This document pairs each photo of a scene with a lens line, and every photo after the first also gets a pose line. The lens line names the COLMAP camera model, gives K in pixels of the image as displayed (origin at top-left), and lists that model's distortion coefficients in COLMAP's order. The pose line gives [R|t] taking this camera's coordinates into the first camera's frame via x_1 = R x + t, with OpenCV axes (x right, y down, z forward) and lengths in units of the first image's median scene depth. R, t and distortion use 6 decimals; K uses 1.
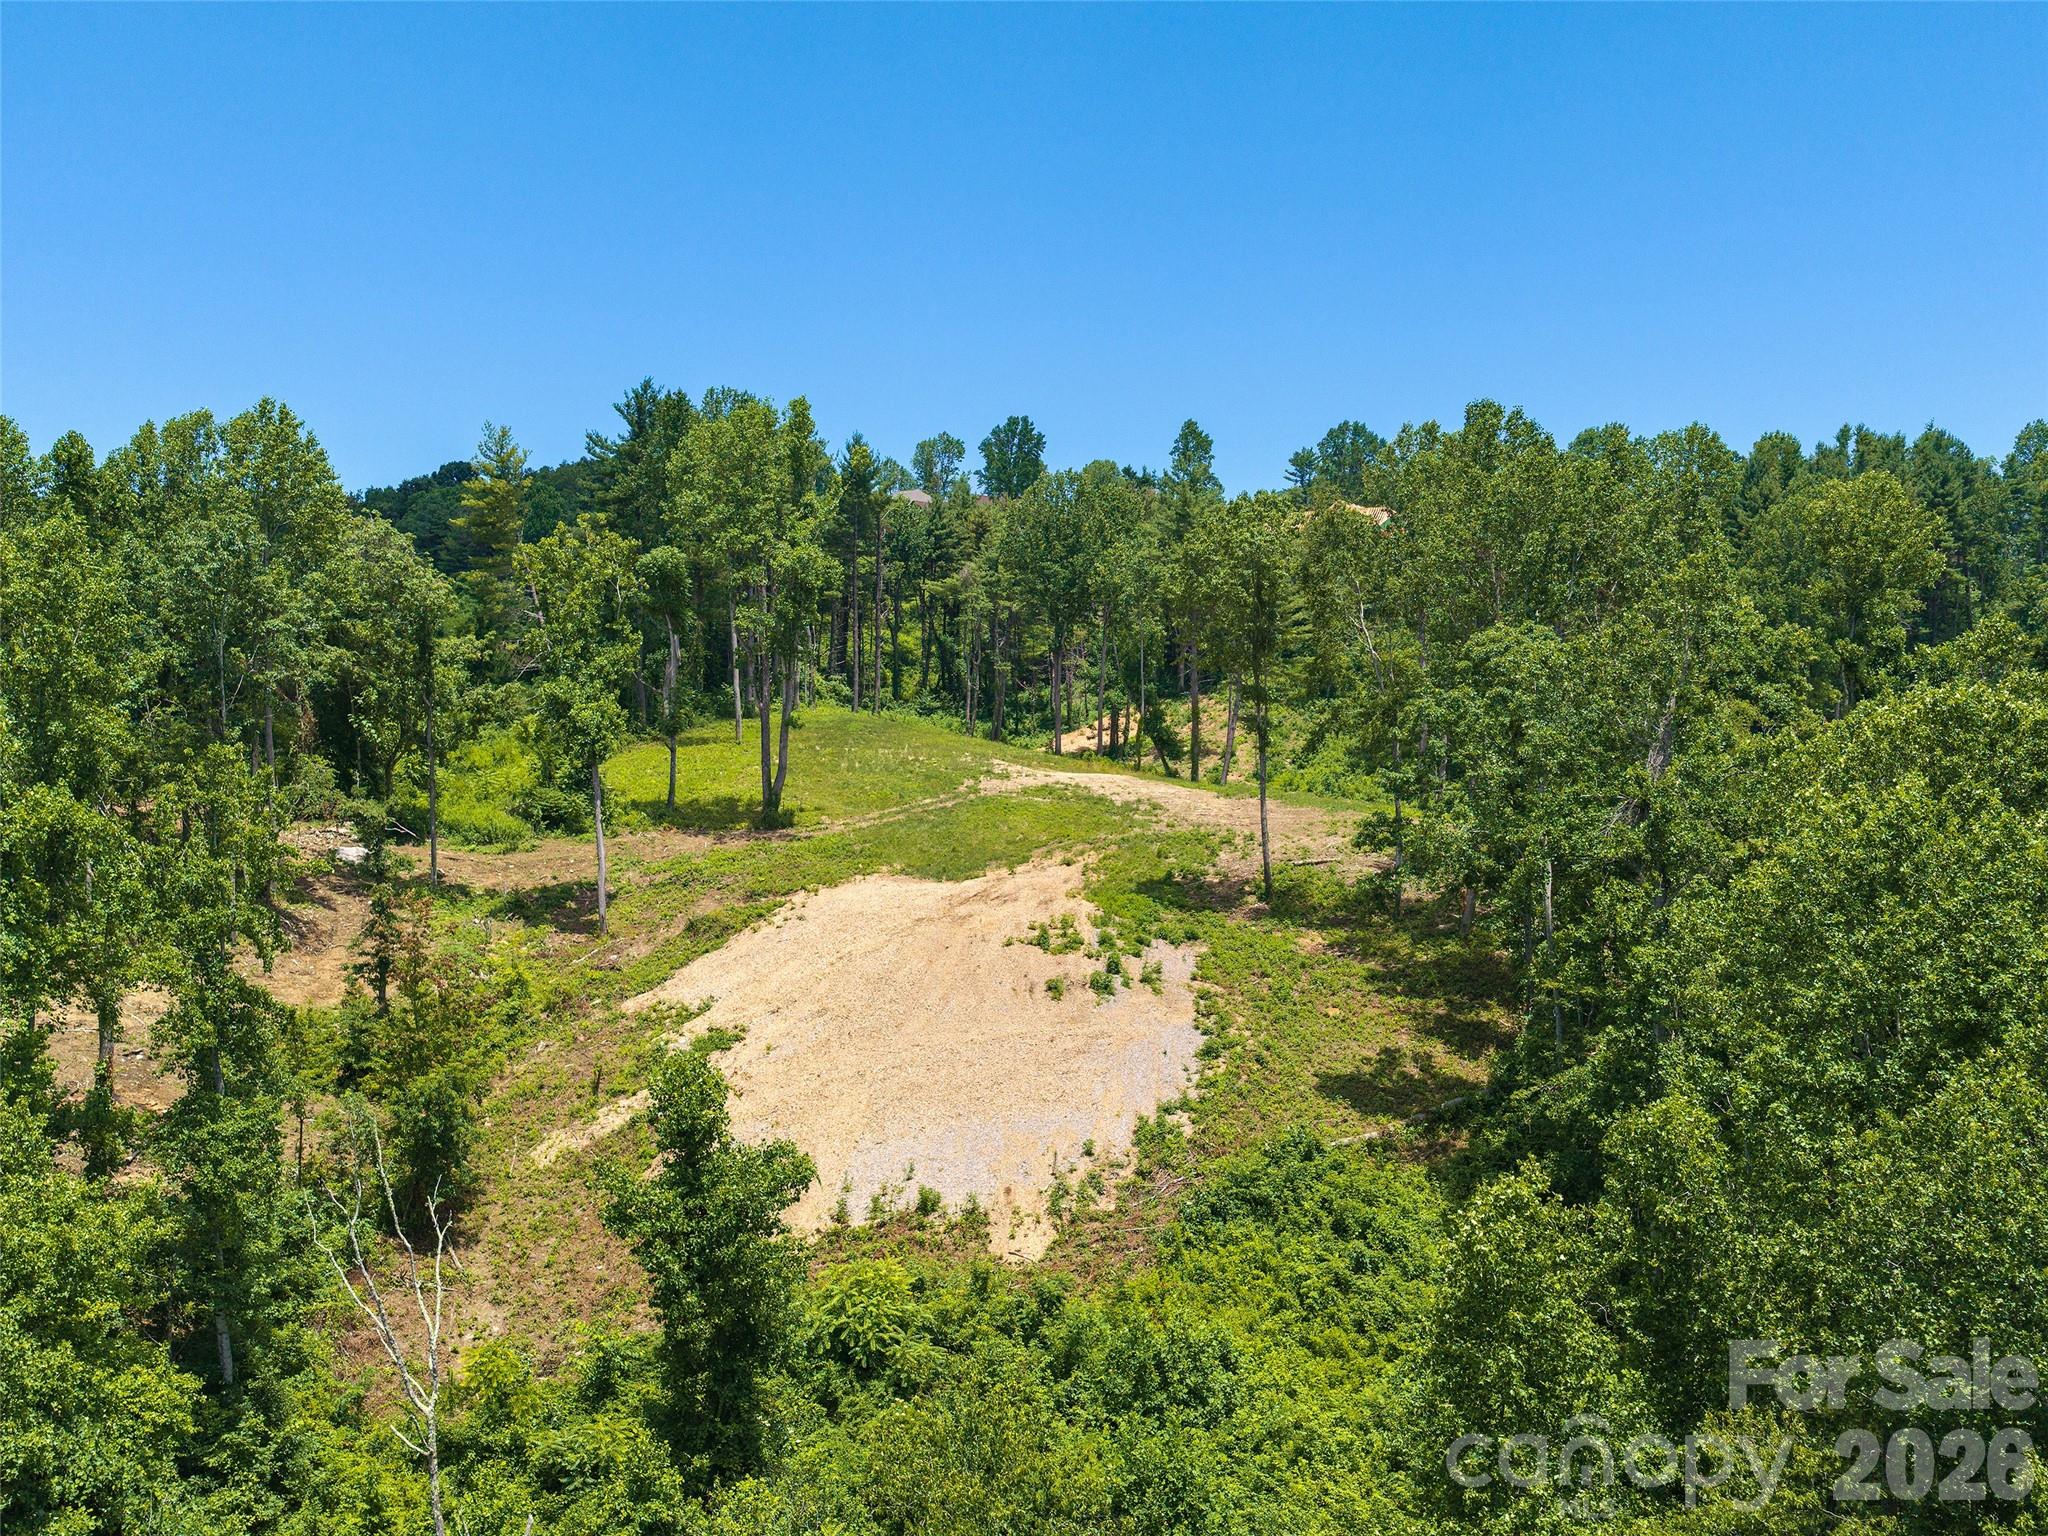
lens RADIAL K [[2249.6, 0, 1024.0], [0, 2249.6, 768.0], [0, 0, 1]] dist [0.042931, -0.117372]
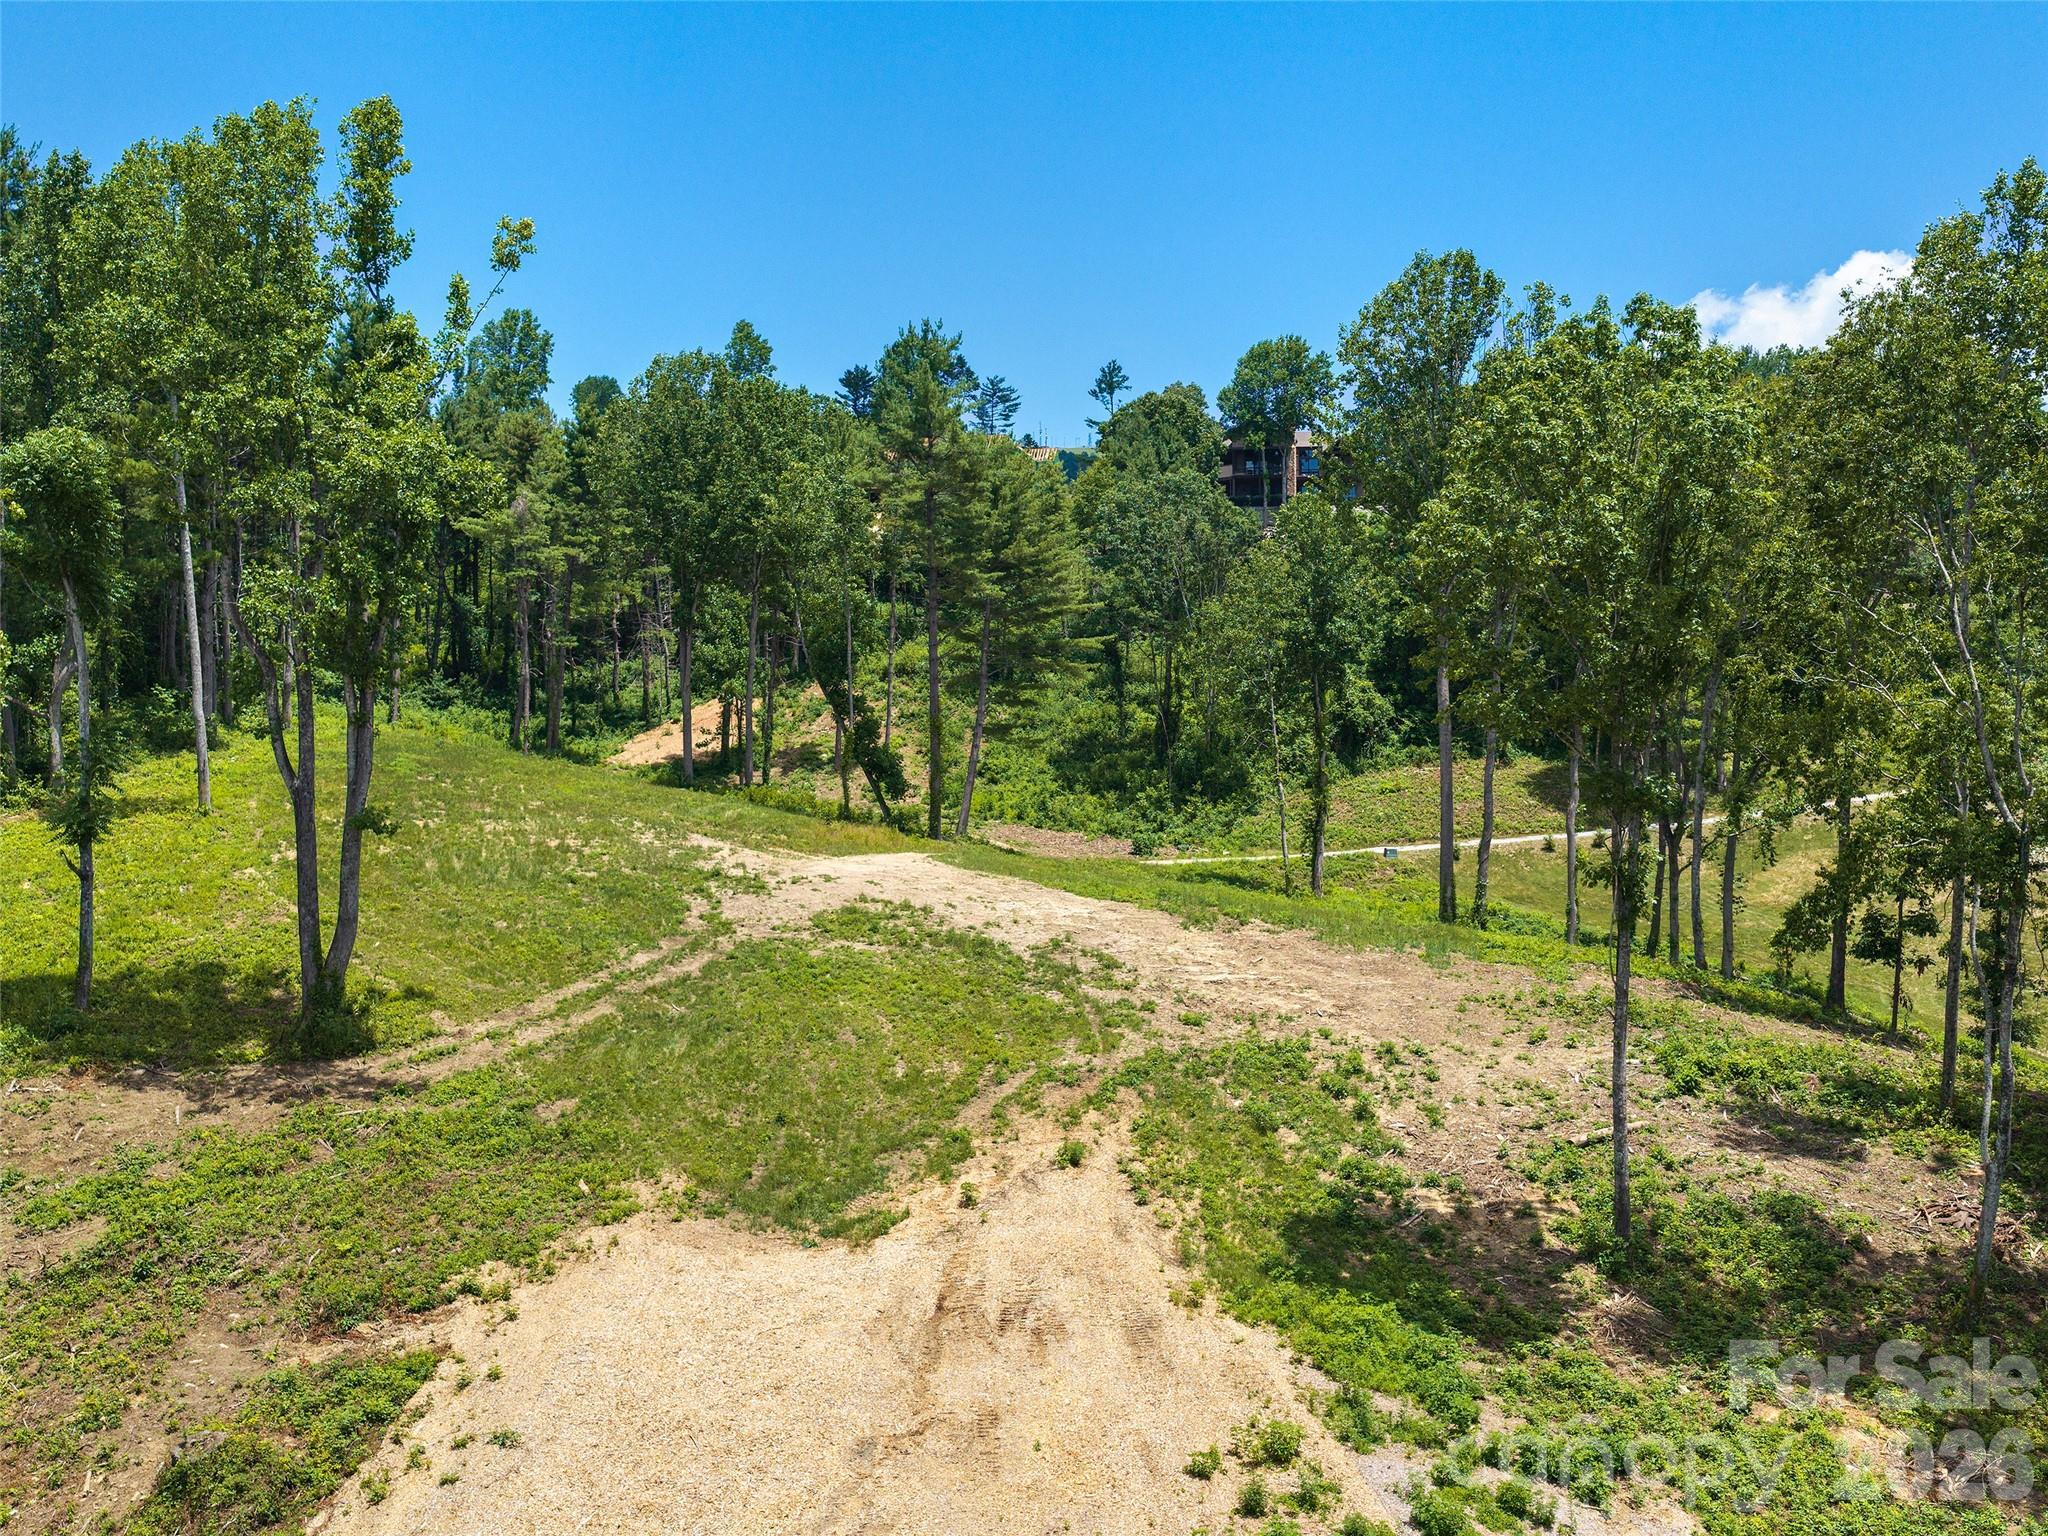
lens RADIAL K [[2249.6, 0, 1024.0], [0, 2249.6, 768.0], [0, 0, 1]] dist [0.042931, -0.117372]
pose [[0.967323, -0.015363, 0.253080, -0.087118], [0.009297, 0.999641, 0.025148, -0.039439], [-0.253375, -0.021973, 0.967119, 0.507741]]
